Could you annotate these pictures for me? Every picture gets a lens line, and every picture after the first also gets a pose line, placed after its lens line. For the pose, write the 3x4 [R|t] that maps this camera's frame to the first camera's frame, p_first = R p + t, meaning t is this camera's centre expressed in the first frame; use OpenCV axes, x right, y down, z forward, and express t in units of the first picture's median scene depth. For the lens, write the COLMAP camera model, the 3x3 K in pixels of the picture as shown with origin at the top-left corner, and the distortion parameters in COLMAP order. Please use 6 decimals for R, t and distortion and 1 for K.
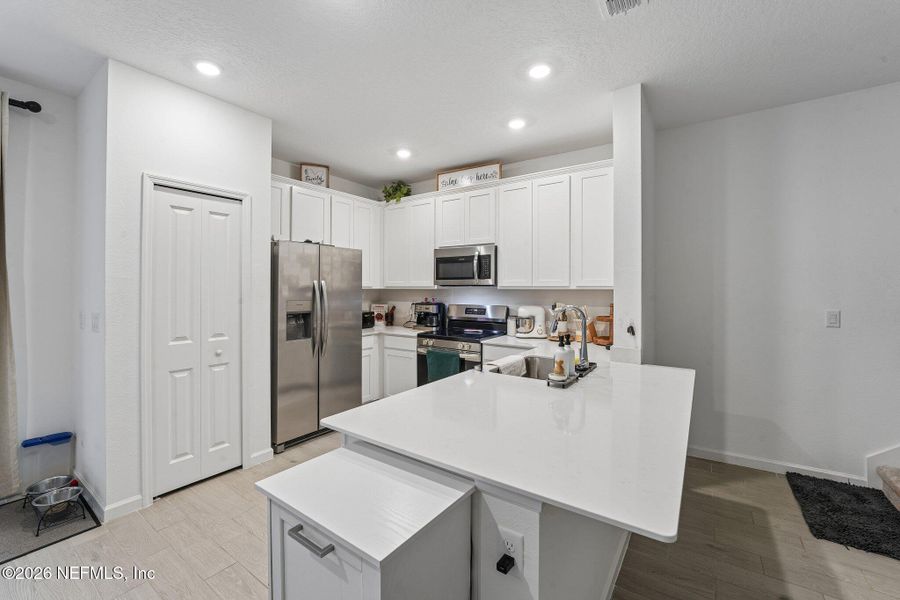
lens RADIAL K [[373.1, 0, 448.1], [0, 373.1, 283.7], [0, 0, 1]] dist [-0.009920, -0.000108]
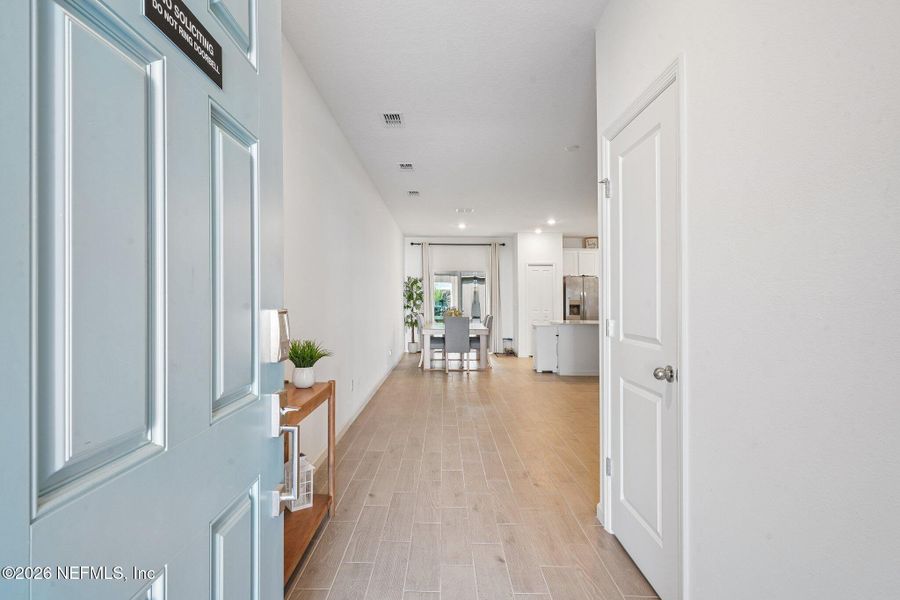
lens RADIAL K [[464.8, 0, 451.5], [0, 464.8, 338.3], [0, 0, 1]] dist [-0.040637, -0.000050]
pose [[0.587076, 0.067261, -0.806733, 1.446873], [0.007881, 0.996020, 0.088777, 0.014262], [0.809493, -0.058477, 0.584210, -1.339682]]
